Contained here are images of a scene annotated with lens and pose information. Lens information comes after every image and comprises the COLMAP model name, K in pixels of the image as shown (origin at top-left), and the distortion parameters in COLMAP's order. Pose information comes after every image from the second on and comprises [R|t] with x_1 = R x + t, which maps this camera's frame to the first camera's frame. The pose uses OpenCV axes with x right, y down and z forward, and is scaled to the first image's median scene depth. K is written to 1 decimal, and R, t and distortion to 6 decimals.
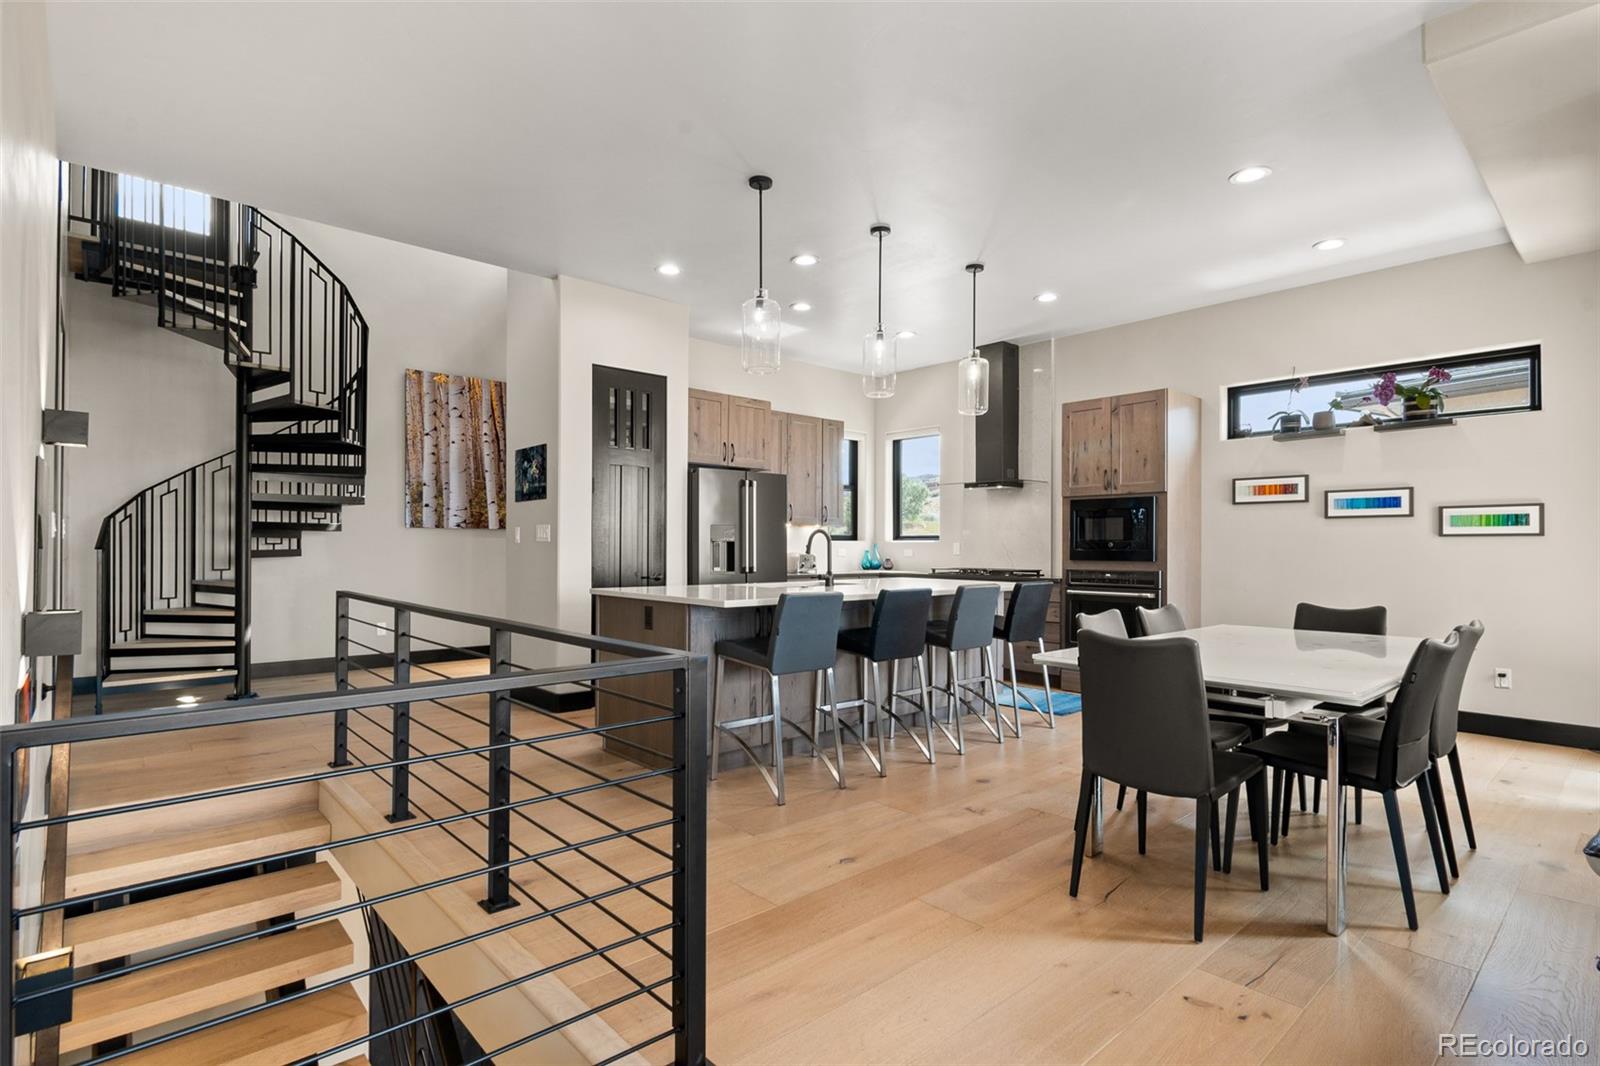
lens RADIAL K [[788.0, 0, 804.2], [0, 788.0, 543.0], [0, 0, 1]] dist [0.004043, 0.000241]
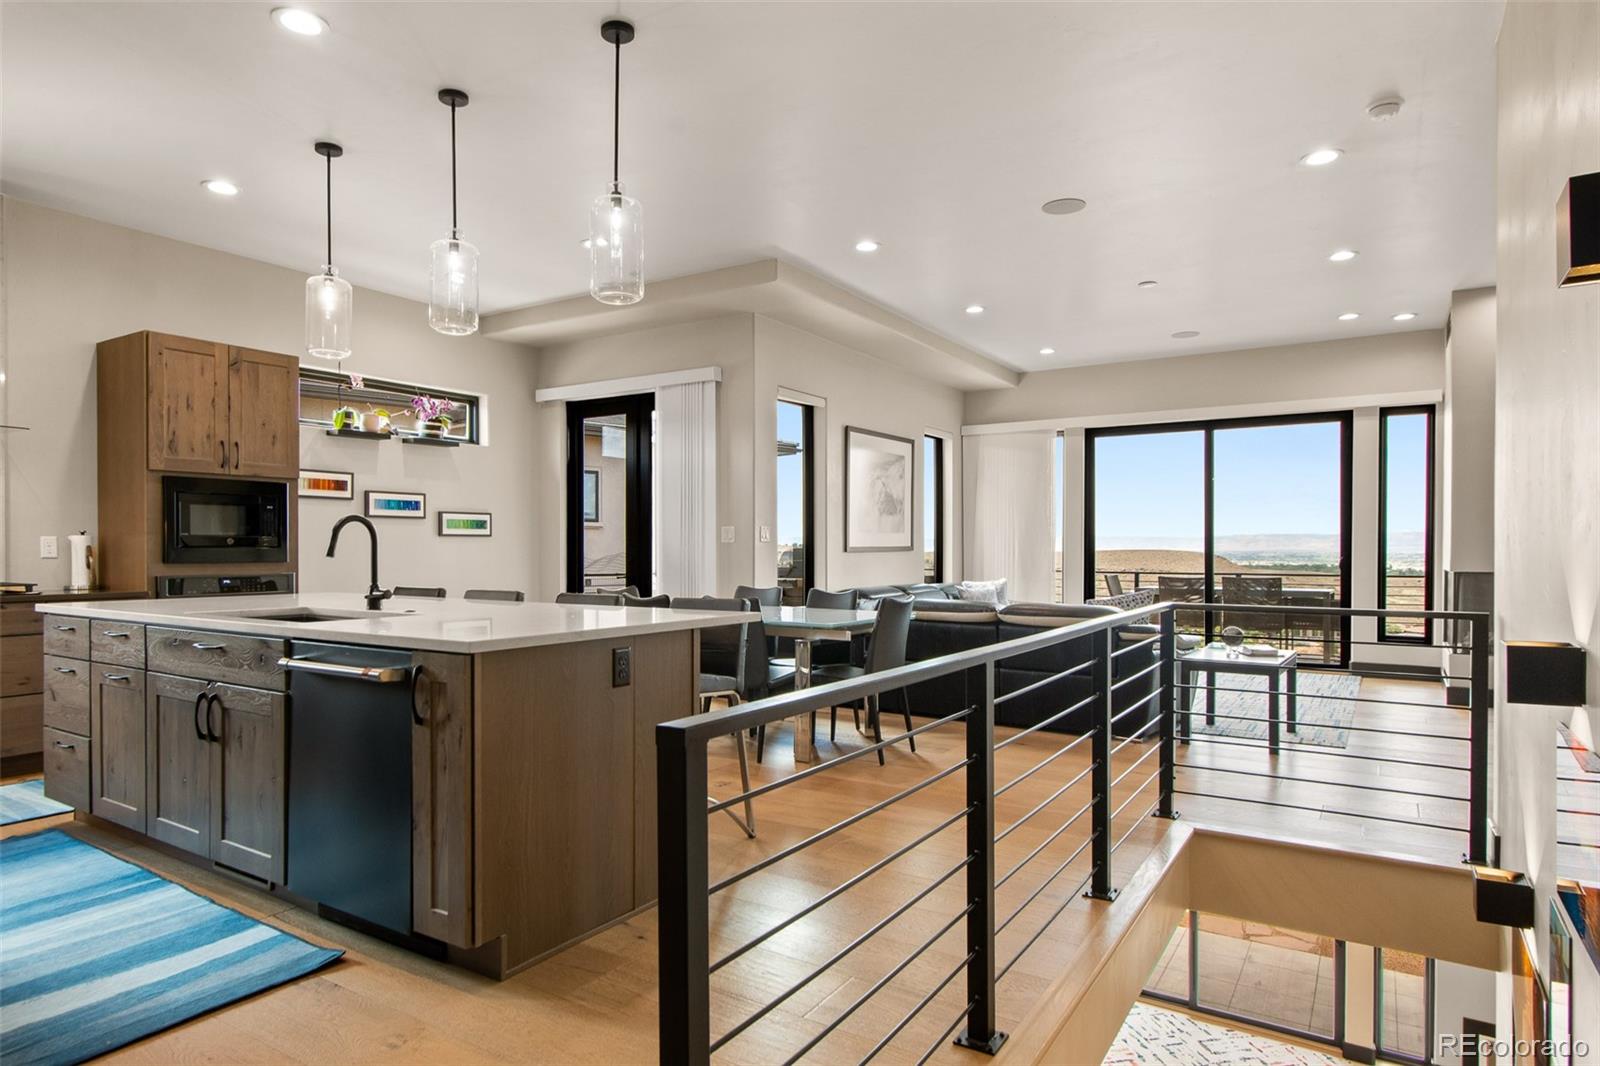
lens RADIAL K [[922.1, 0, 794.5], [0, 922.1, 556.7], [0, 0, 1]] dist [-0.004823, 0.001173]
pose [[-0.257769, -0.014534, 0.966097, -0.586971], [-0.011236, 0.999864, 0.012044, 0.000452], [-0.966141, -0.007751, -0.257897, 0.683108]]
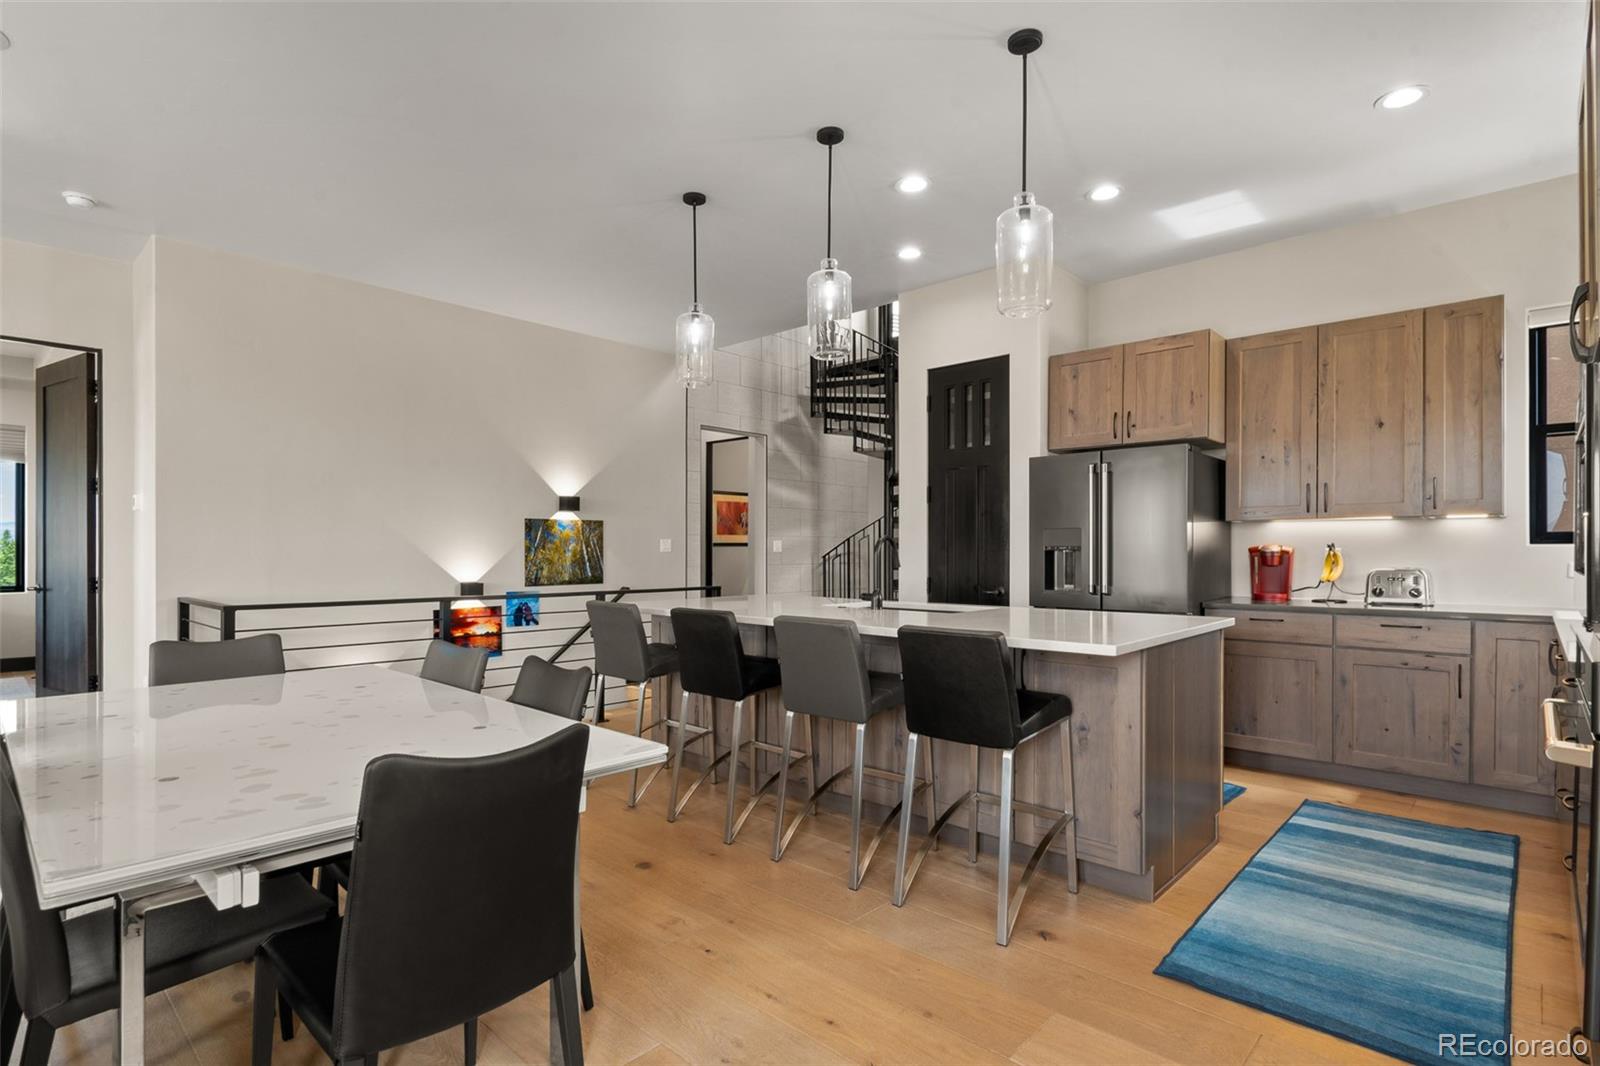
lens RADIAL K [[788.0, 0, 806.2], [0, 788.0, 534.3], [0, 0, 1]] dist [0.004043, 0.000241]
pose [[0.084643, -0.007796, -0.996381, 0.619853], [0.013688, 0.999884, -0.006661, -0.015392], [0.996317, -0.013075, 0.084740, 0.680152]]
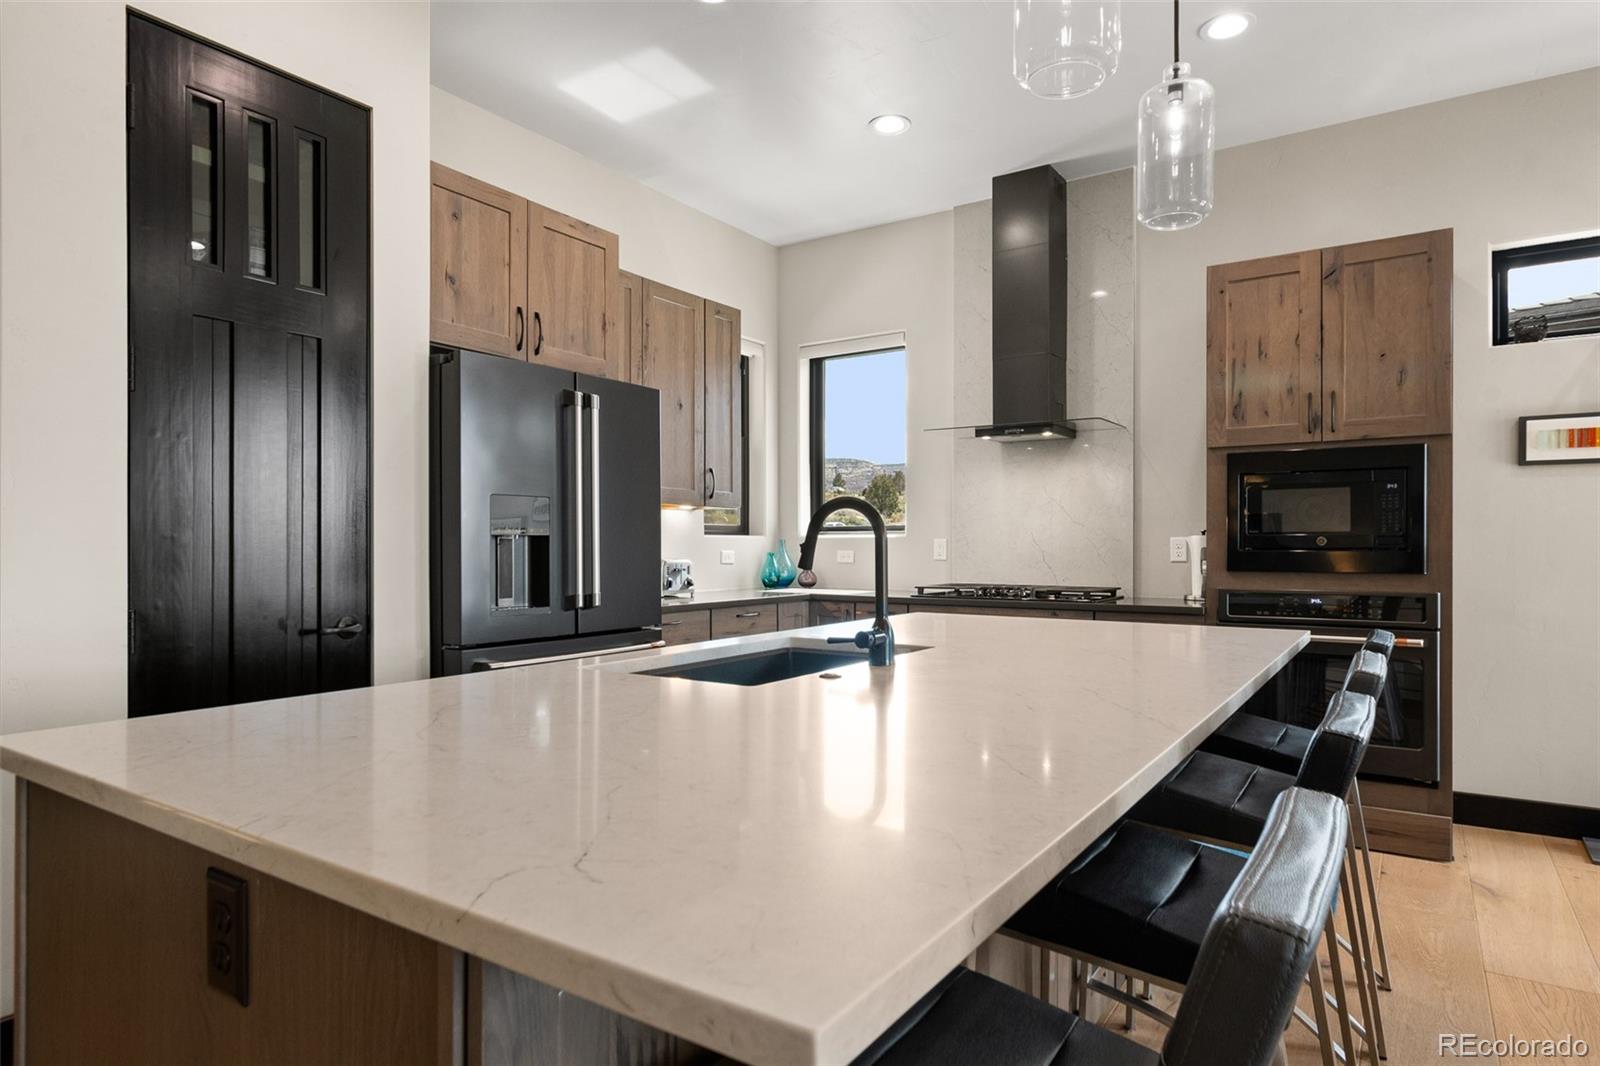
lens RADIAL K [[922.1, 0, 796.0], [0, 922.1, 546.7], [0, 0, 1]] dist [-0.004823, 0.001173]
pose [[0.972016, -0.003710, 0.234887, -0.075625], [0.002176, 0.999975, 0.006788, 0.001047], [-0.234906, -0.006087, 0.971999, 0.489999]]
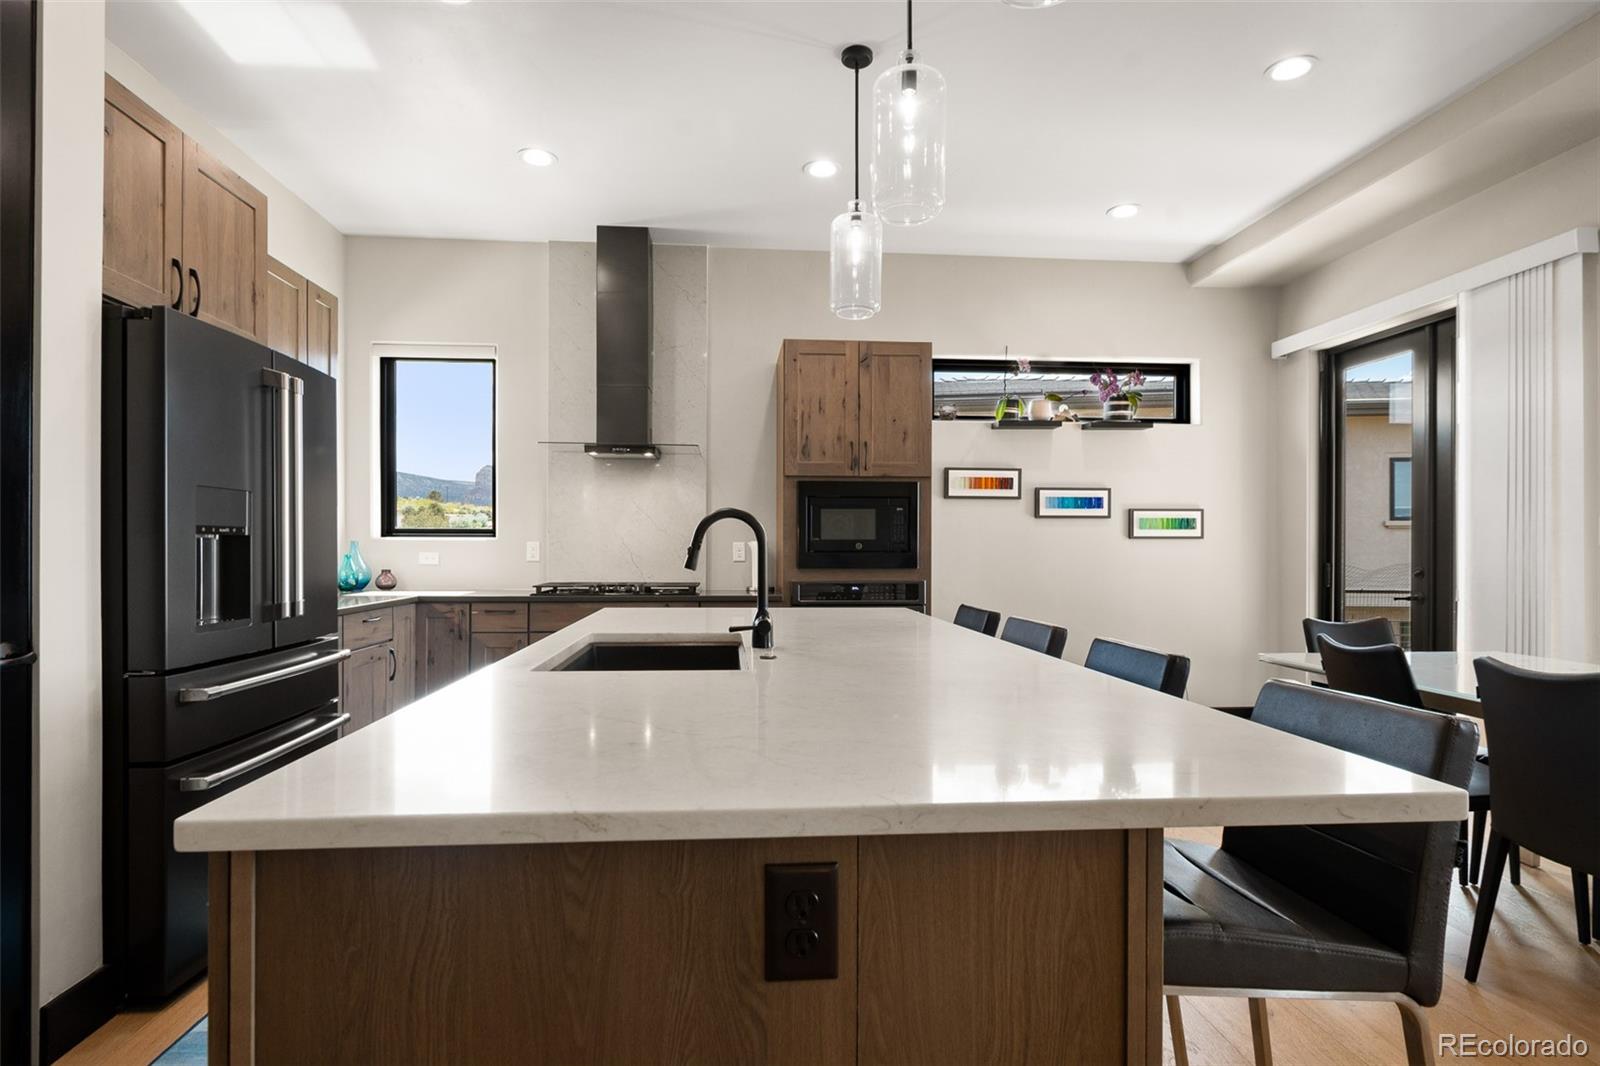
lens RADIAL K [[821.7, 0, 799.5], [0, 821.7, 547.2], [0, 0, 1]] dist [0.001105, -0.002515]
pose [[0.609227, -0.000169, 0.792996, -0.233623], [-0.005430, 0.999976, 0.004384, 0.000292], [-0.792978, -0.006977, 0.609211, 0.567334]]
